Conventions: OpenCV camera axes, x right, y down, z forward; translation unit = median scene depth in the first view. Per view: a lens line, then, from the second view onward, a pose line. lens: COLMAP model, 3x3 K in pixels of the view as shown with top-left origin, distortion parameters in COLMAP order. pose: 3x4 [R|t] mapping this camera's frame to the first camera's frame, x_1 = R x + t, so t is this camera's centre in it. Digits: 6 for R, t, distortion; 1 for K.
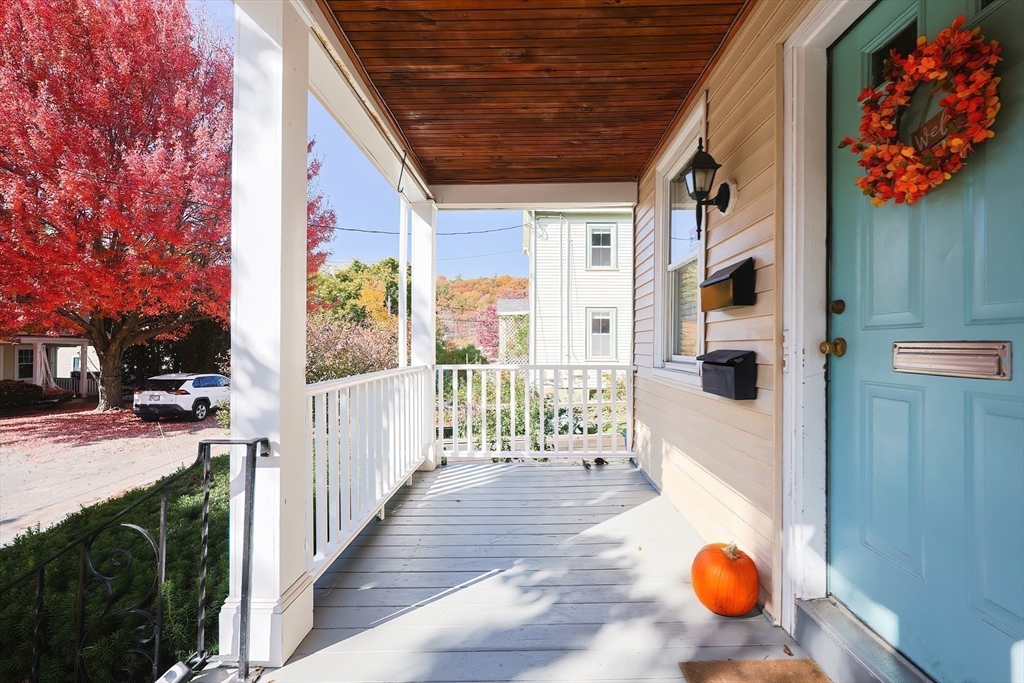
lens RADIAL K [[440.3, 0, 521.7], [0, 440.3, 341.3], [0, 0, 1]] dist [-0.003615, 0.000391]
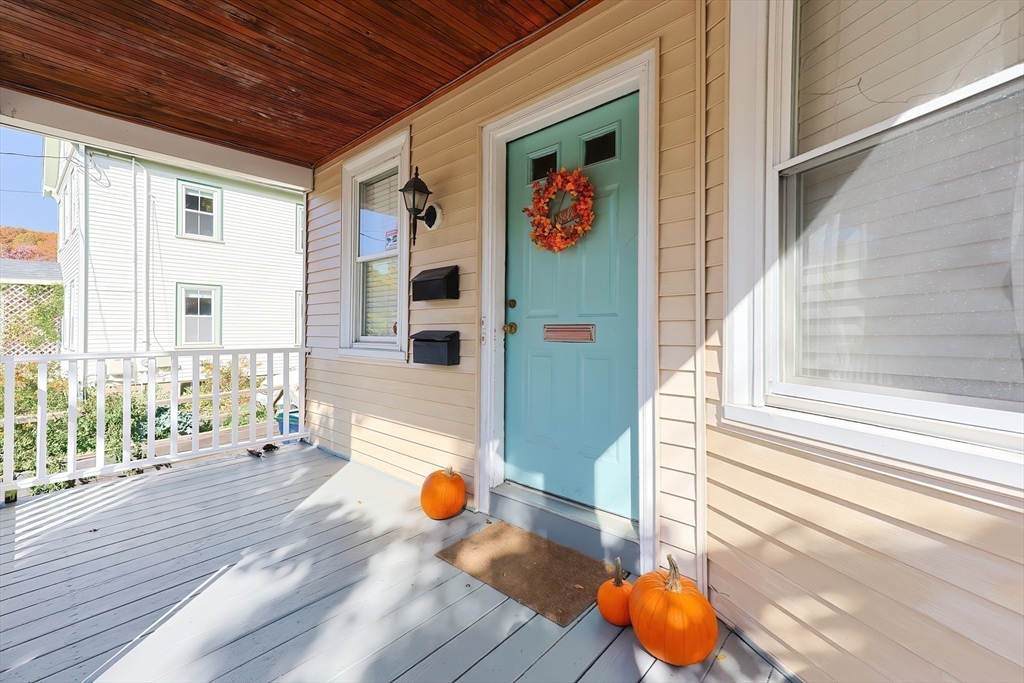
lens RADIAL K [[440.3, 0, 512.3], [0, 440.3, 332.6], [0, 0, 1]] dist [-0.003615, 0.000391]
pose [[0.662376, -0.004419, 0.749158, -0.353976], [-0.007362, 0.999896, 0.012408, 0.006786], [-0.749135, -0.013734, 0.662275, -0.066722]]
